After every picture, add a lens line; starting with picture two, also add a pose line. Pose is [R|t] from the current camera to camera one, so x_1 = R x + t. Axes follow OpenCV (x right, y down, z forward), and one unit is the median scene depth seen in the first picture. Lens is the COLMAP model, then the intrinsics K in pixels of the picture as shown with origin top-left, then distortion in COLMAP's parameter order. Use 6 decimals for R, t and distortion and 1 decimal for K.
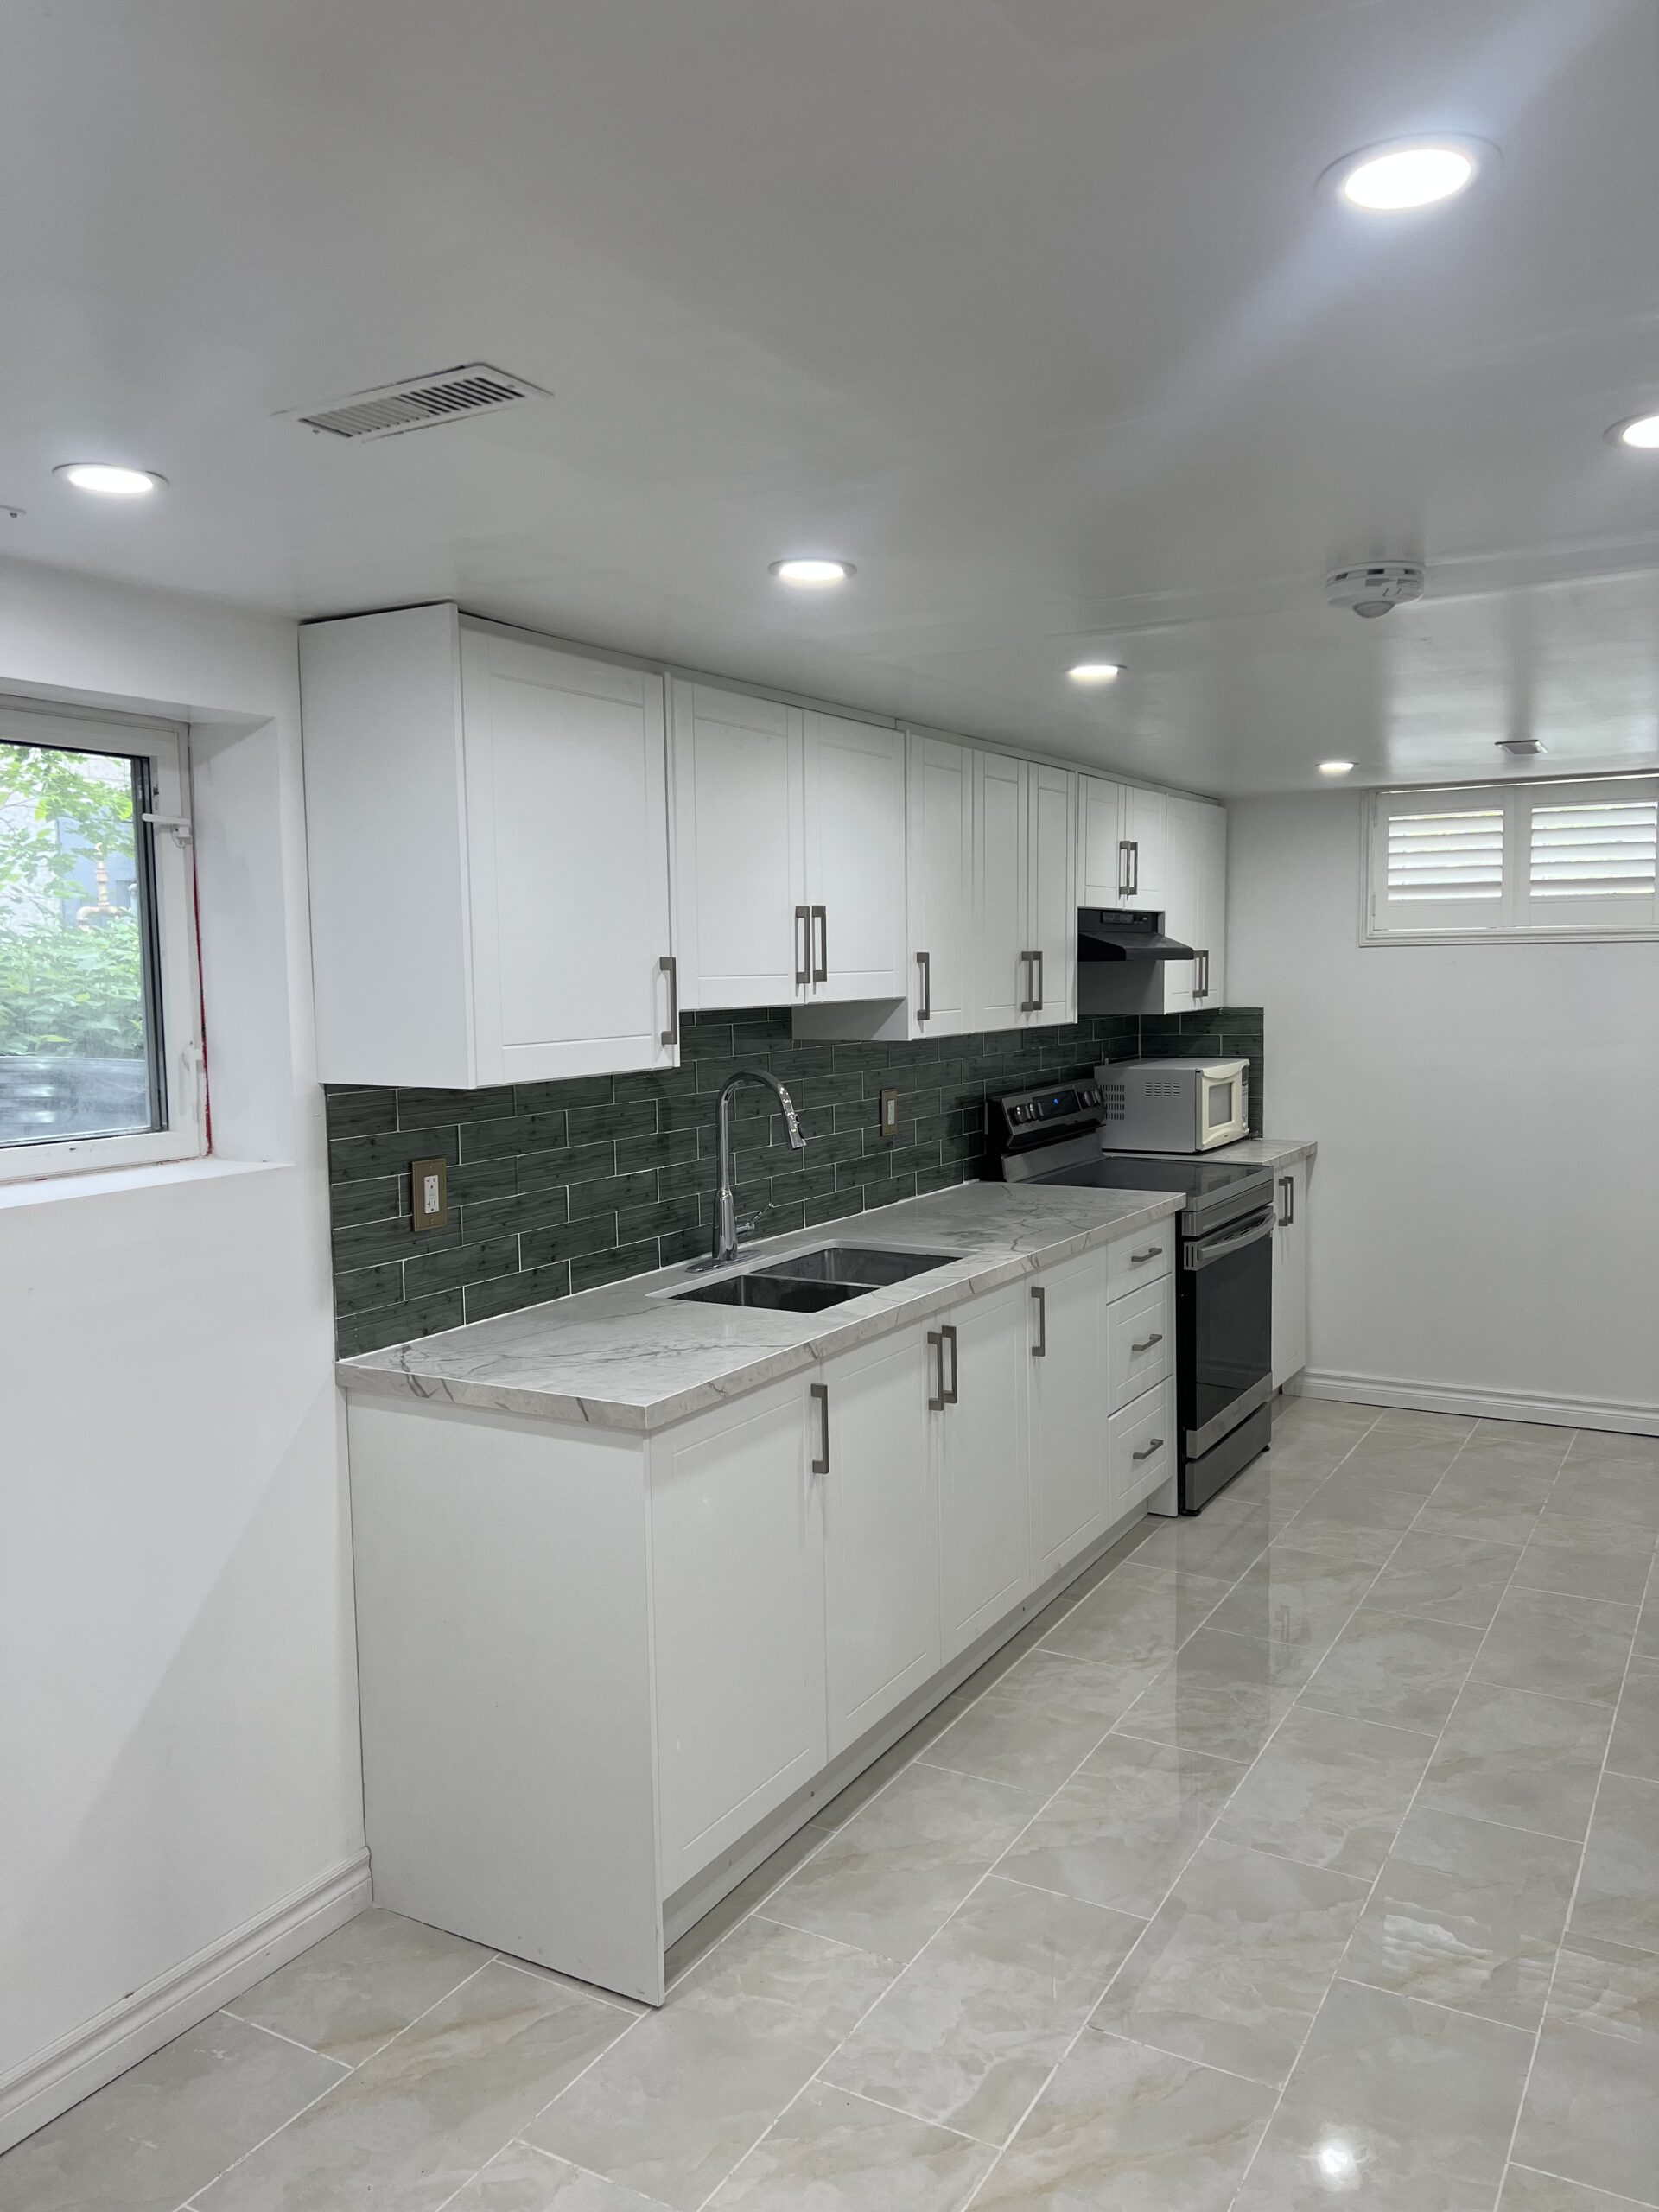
lens RADIAL K [[1634.4, 0, 829.5], [0, 1634.4, 1106.0], [0, 0, 1]] dist [0.031027, -0.034659]
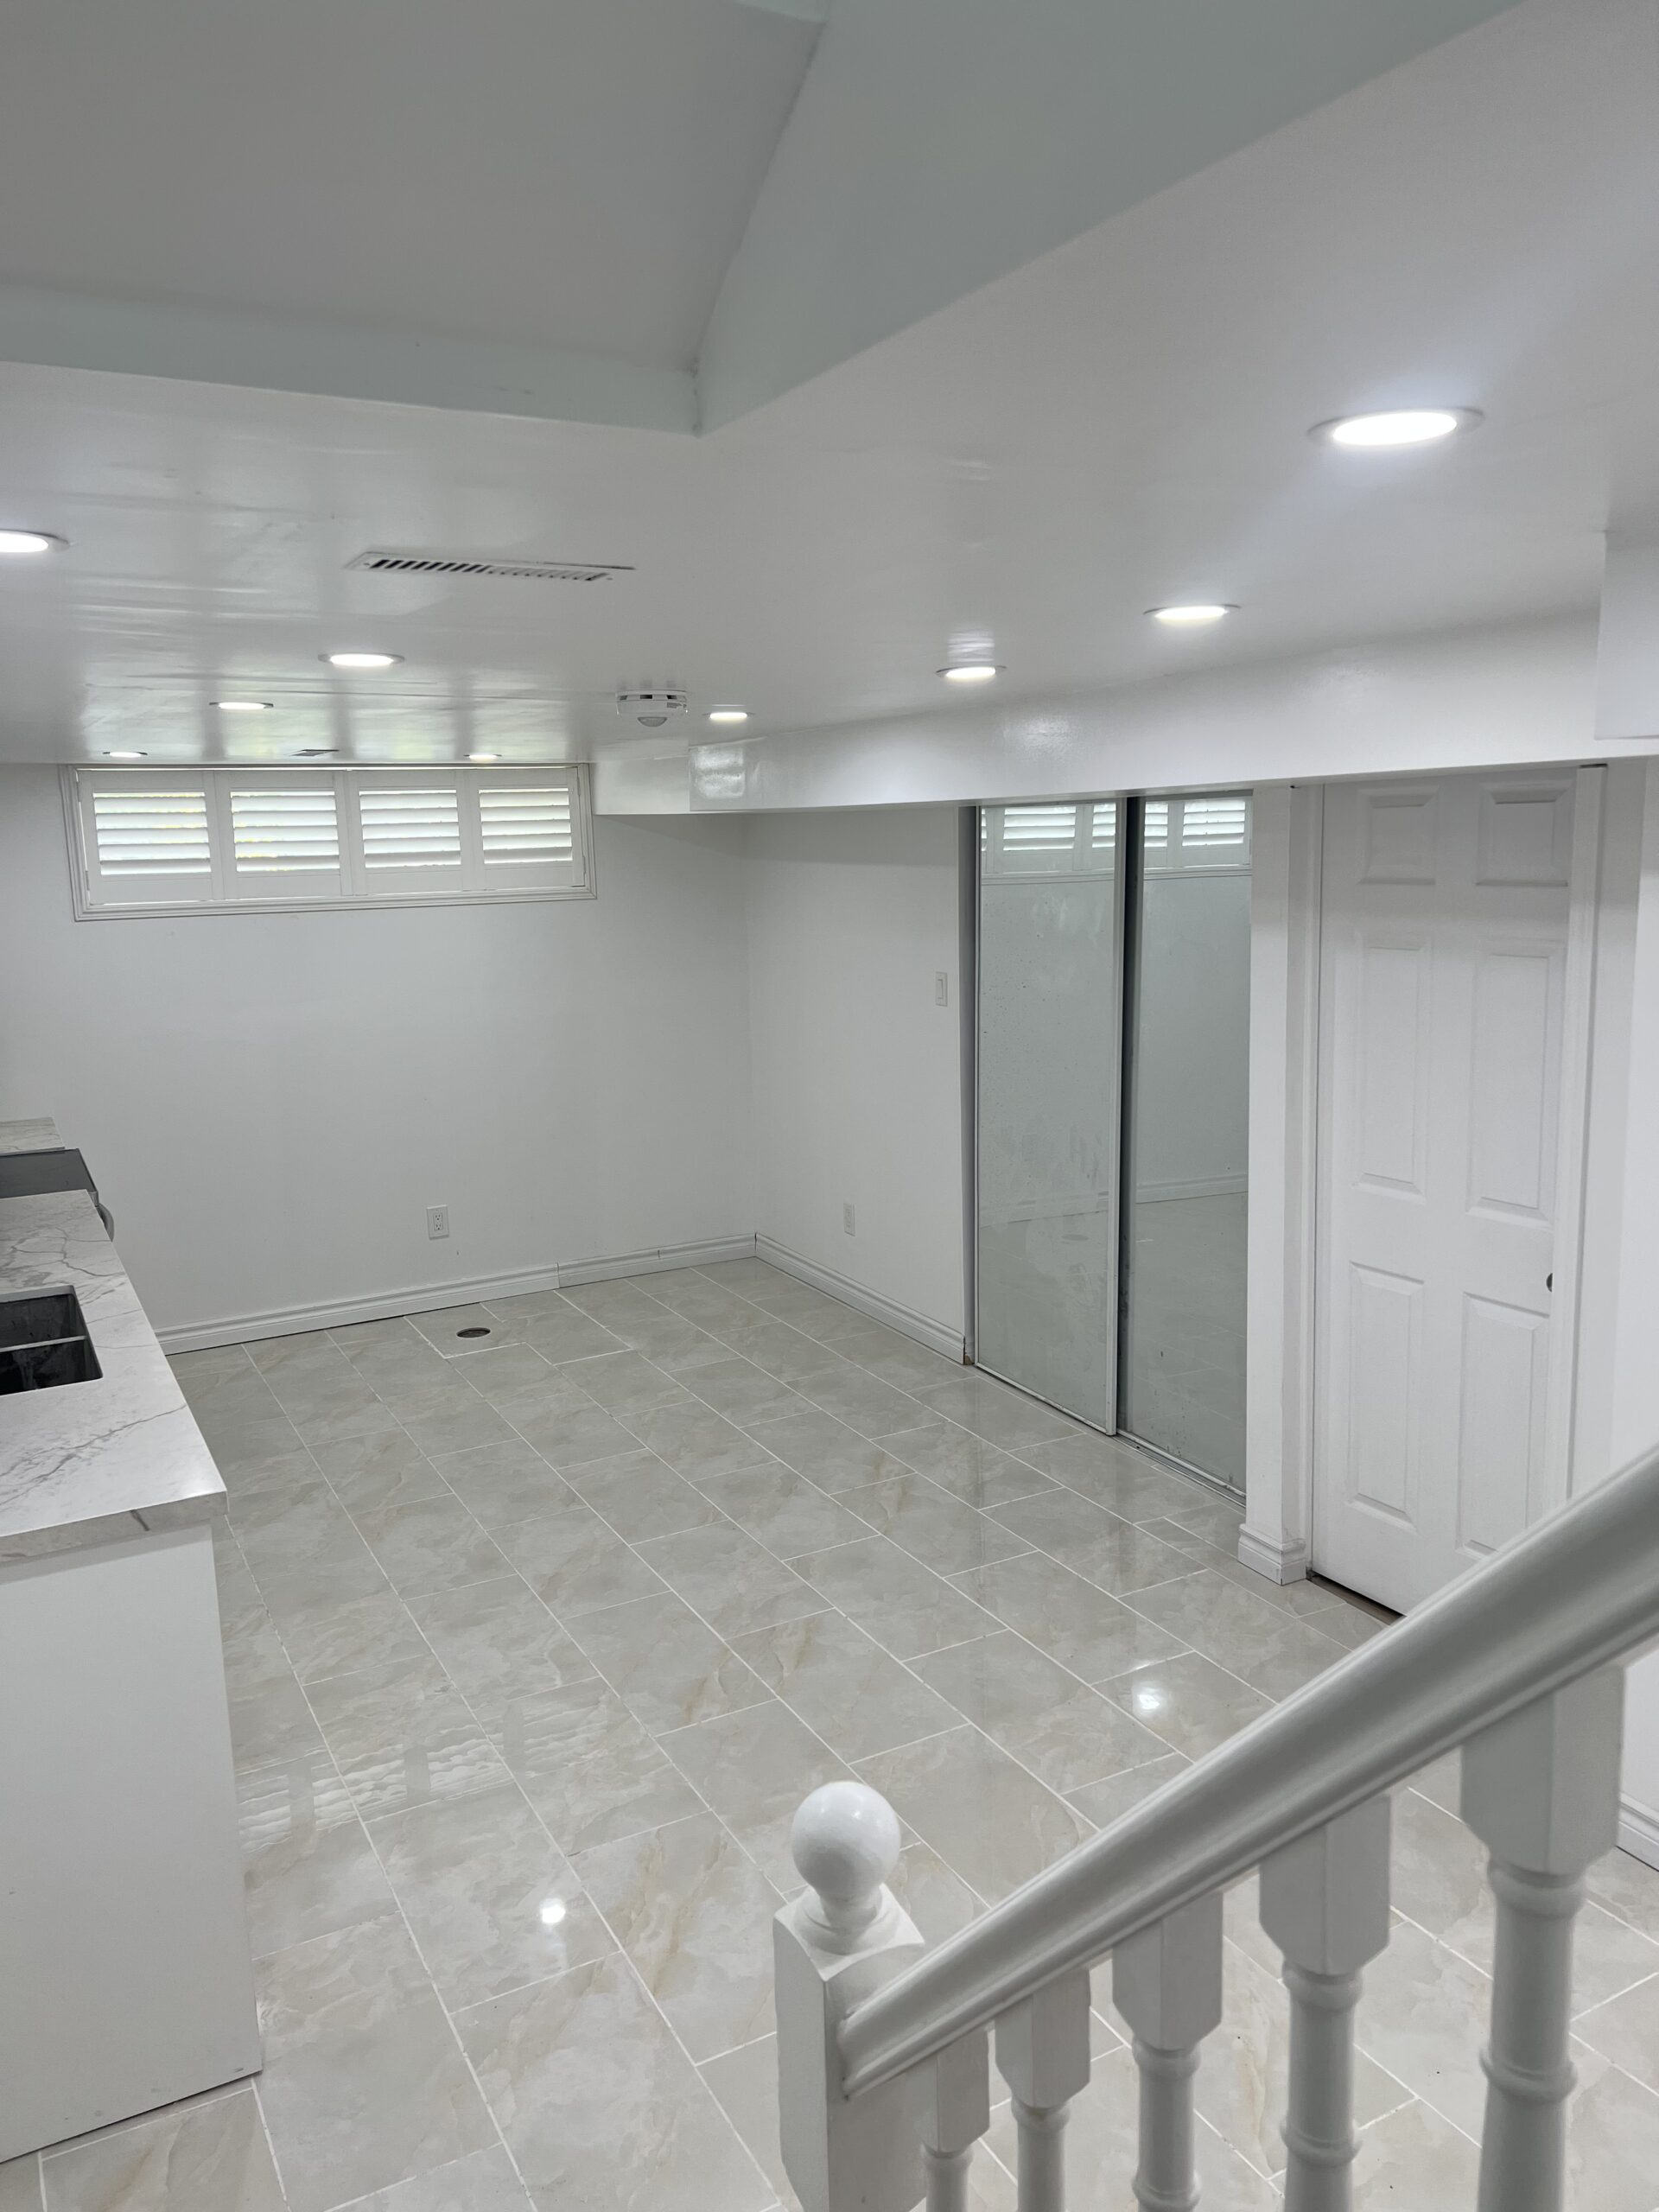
lens RADIAL K [[1634.4, 0, 829.5], [0, 1634.4, 1106.0], [0, 0, 1]] dist [0.031027, -0.034659]
pose [[0.530588, -0.138484, 0.836241, -0.414827], [0.094231, 0.990085, 0.104172, -0.065219], [-0.842376, 0.023528, 0.538377, 0.093954]]
